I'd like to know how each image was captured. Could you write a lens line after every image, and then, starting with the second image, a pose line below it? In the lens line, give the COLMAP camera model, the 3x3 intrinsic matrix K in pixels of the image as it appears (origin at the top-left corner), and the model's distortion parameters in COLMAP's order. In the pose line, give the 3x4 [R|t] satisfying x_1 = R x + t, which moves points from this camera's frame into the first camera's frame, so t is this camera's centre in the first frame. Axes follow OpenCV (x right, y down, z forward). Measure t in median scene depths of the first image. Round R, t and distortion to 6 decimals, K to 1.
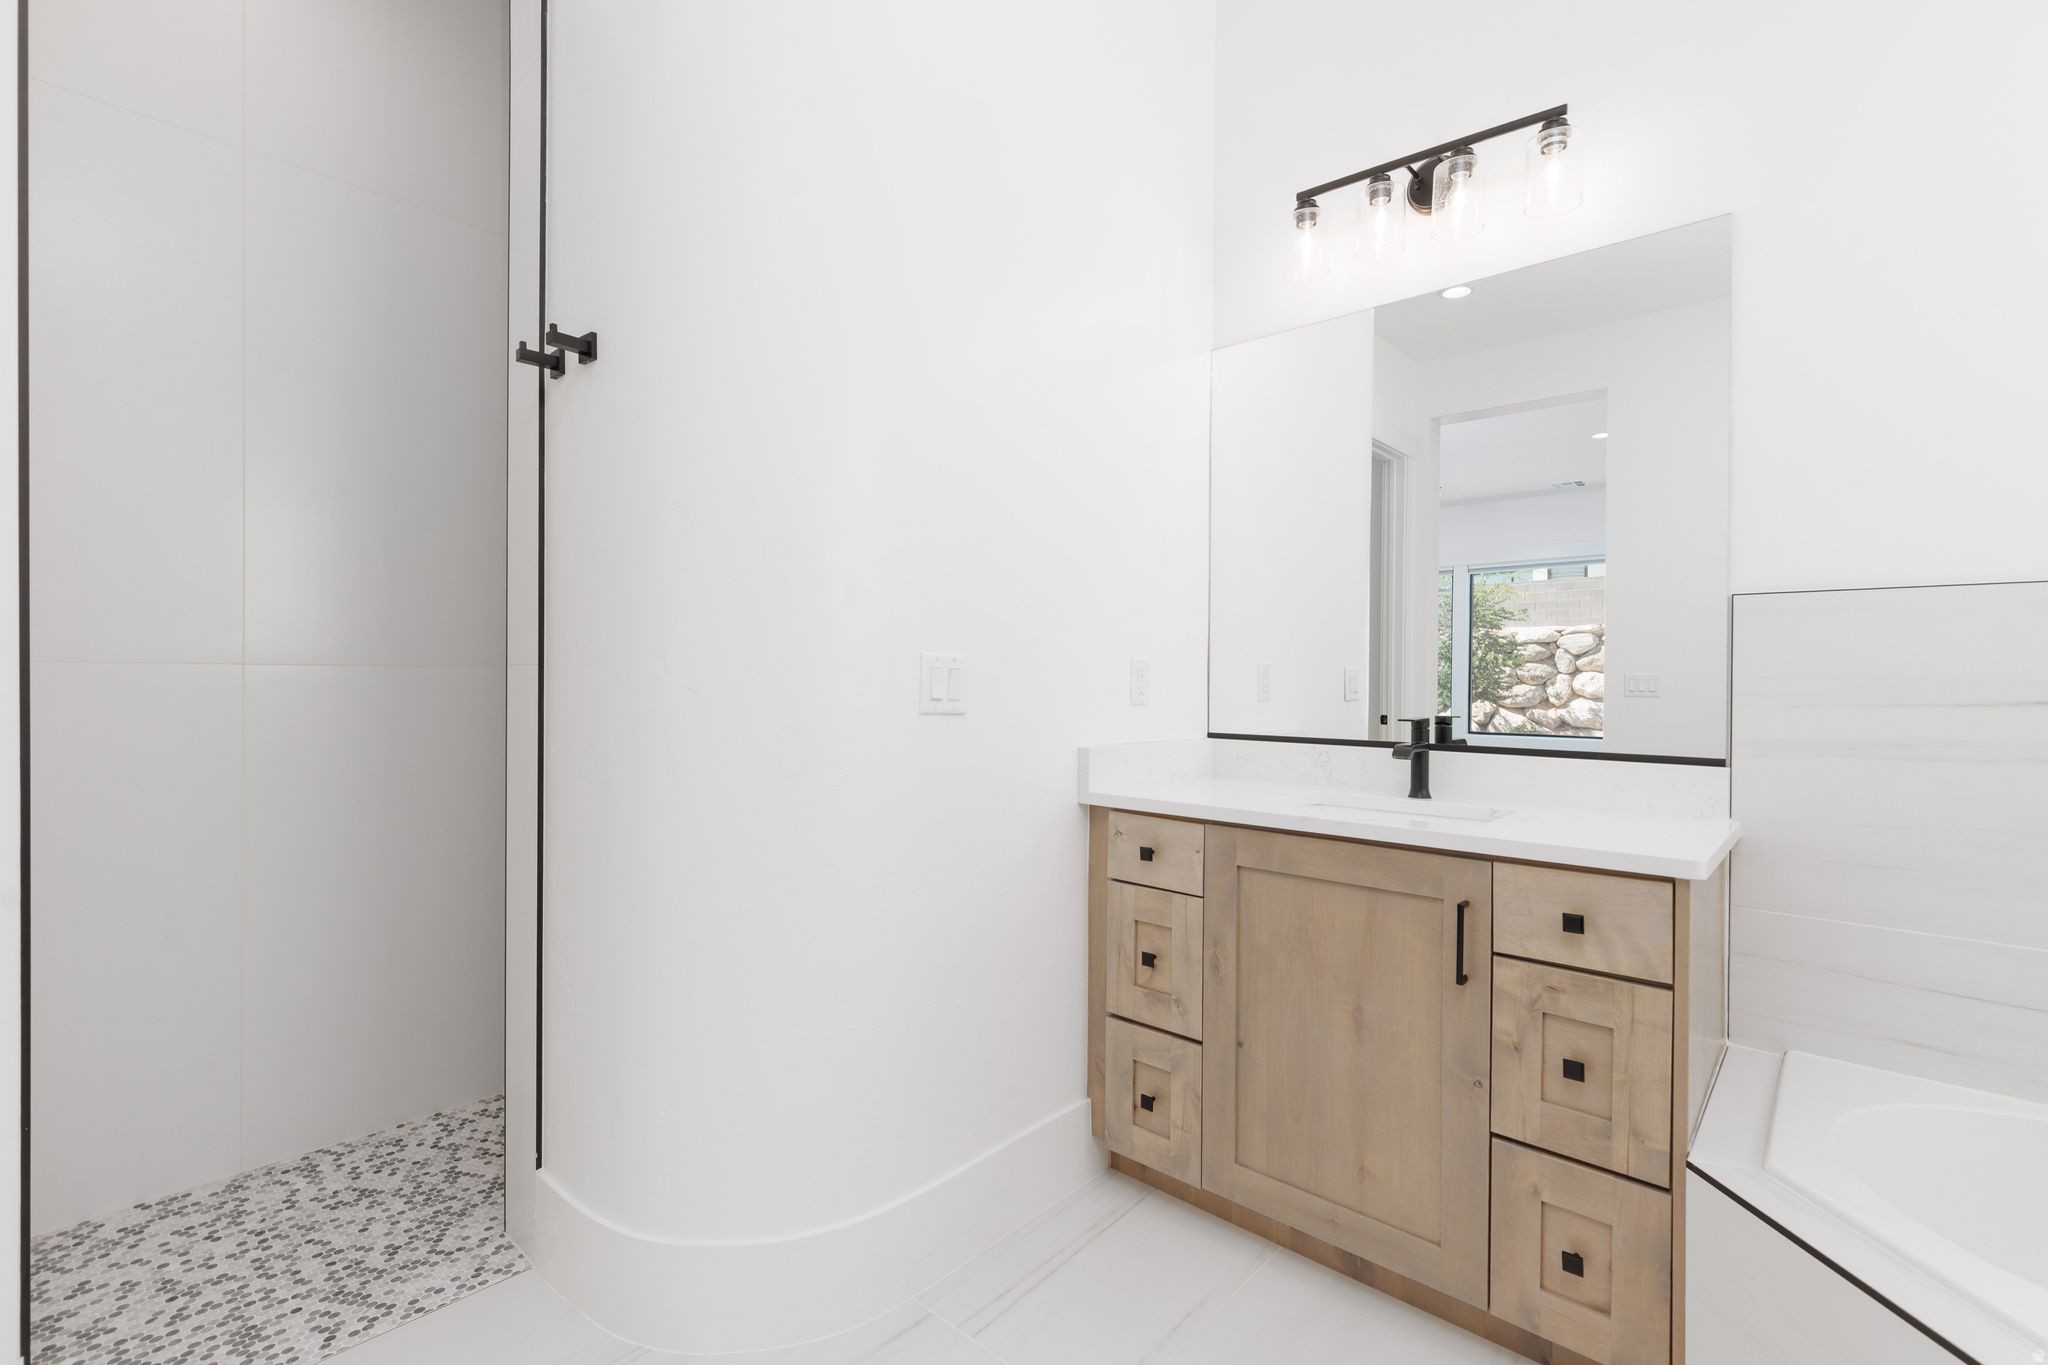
lens RADIAL K [[921.2, 0, 1031.1], [0, 921.2, 679.3], [0, 0, 1]] dist [0.003561, 0.000678]
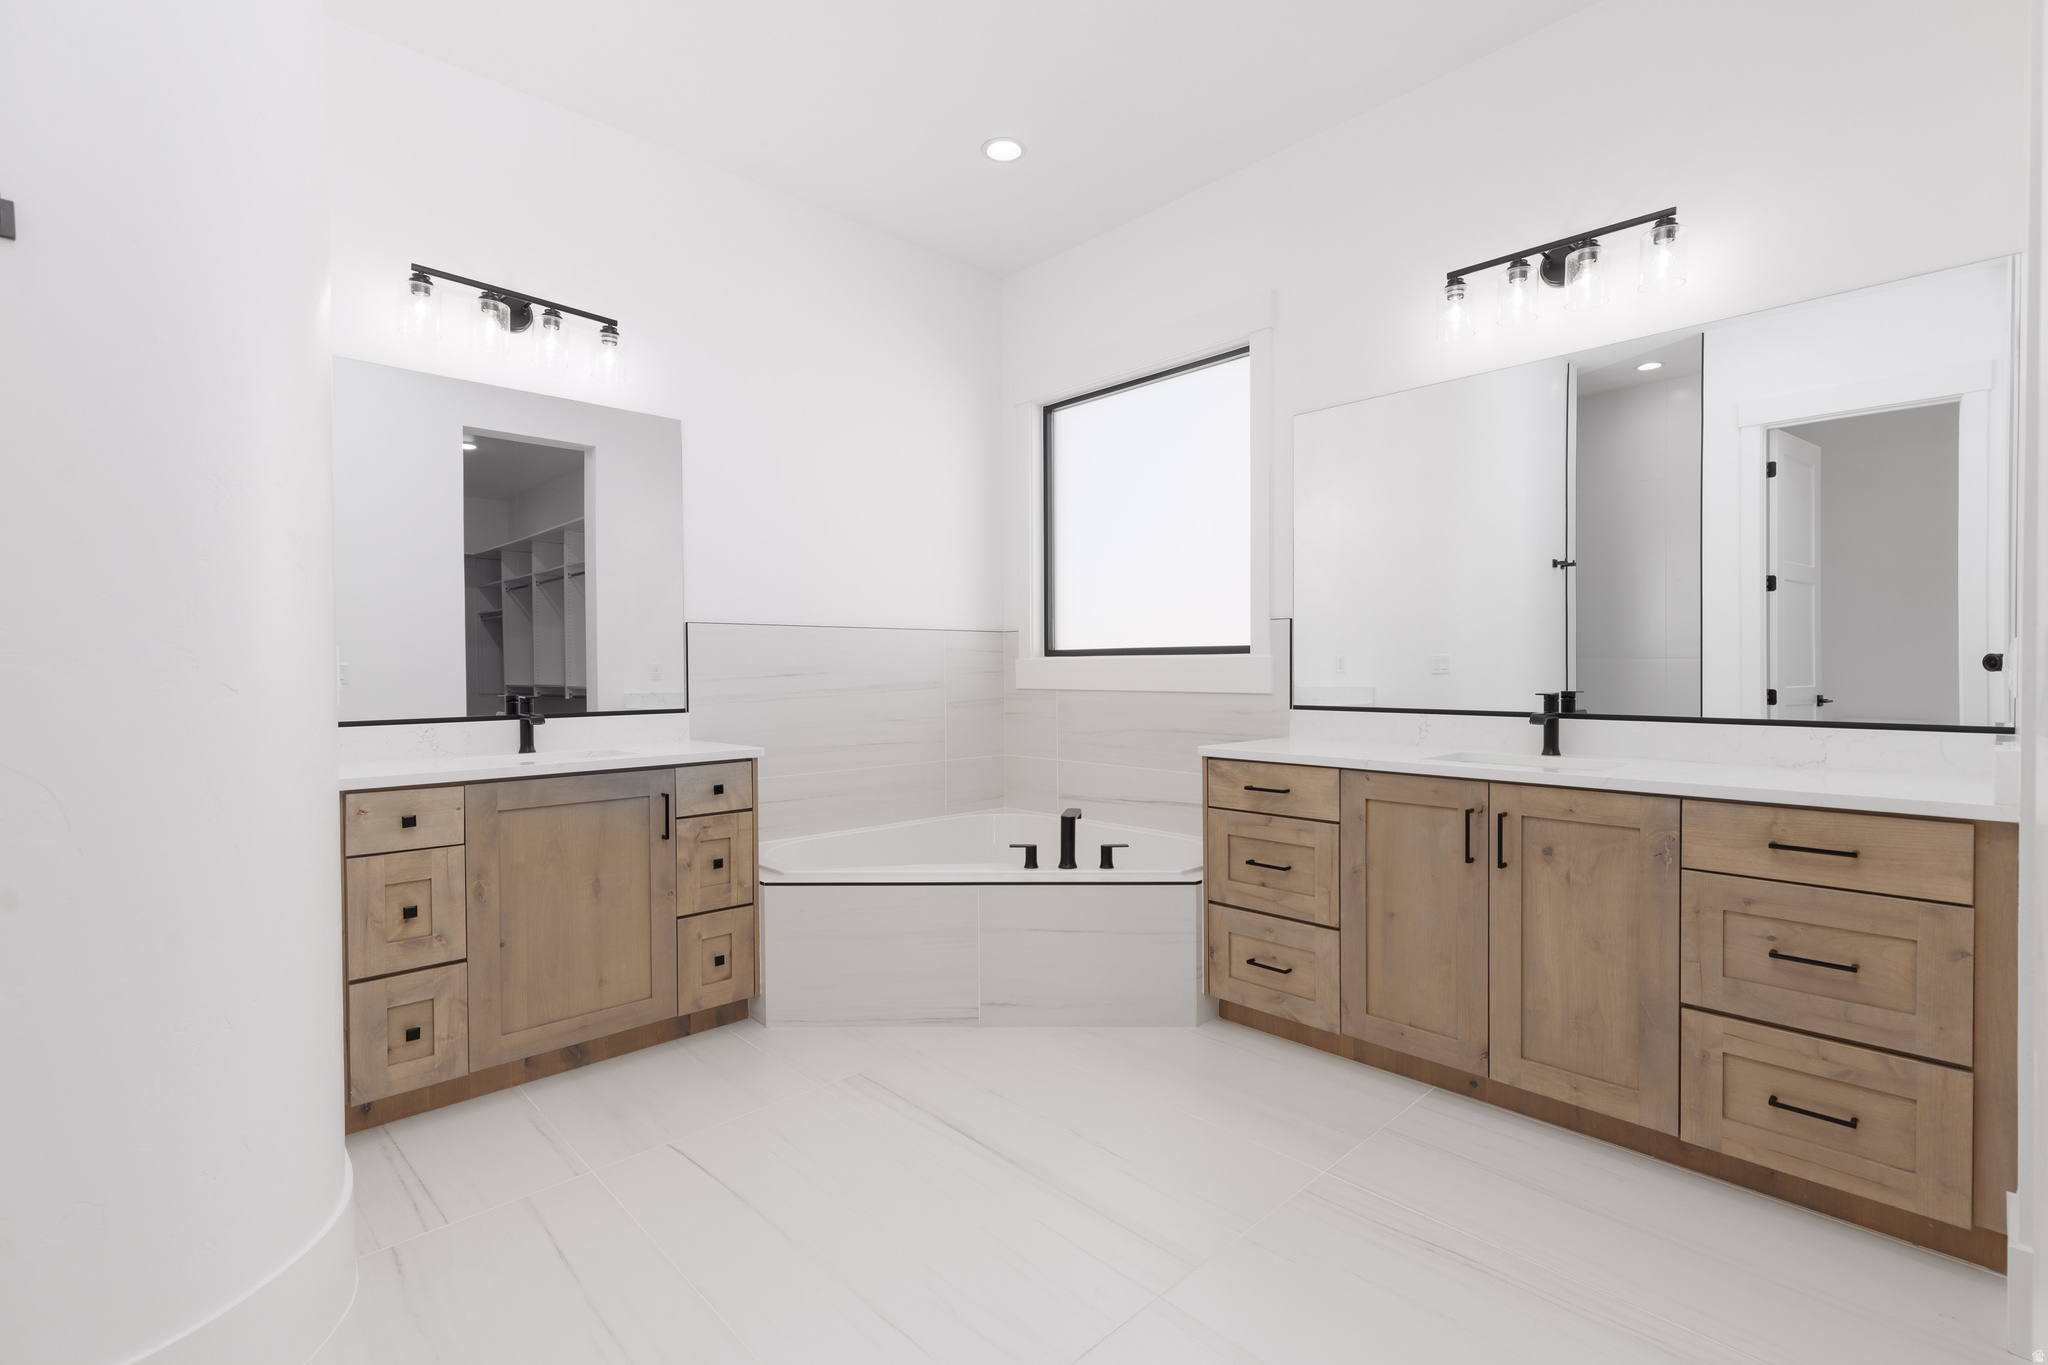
lens RADIAL K [[921.2, 0, 1031.1], [0, 921.2, 679.3], [0, 0, 1]] dist [0.003561, 0.000678]
pose [[0.077859, -0.021672, 0.996729, -1.033926], [0.013868, 0.999691, 0.020653, -0.003066], [-0.996868, 0.012215, 0.078135, 0.132702]]
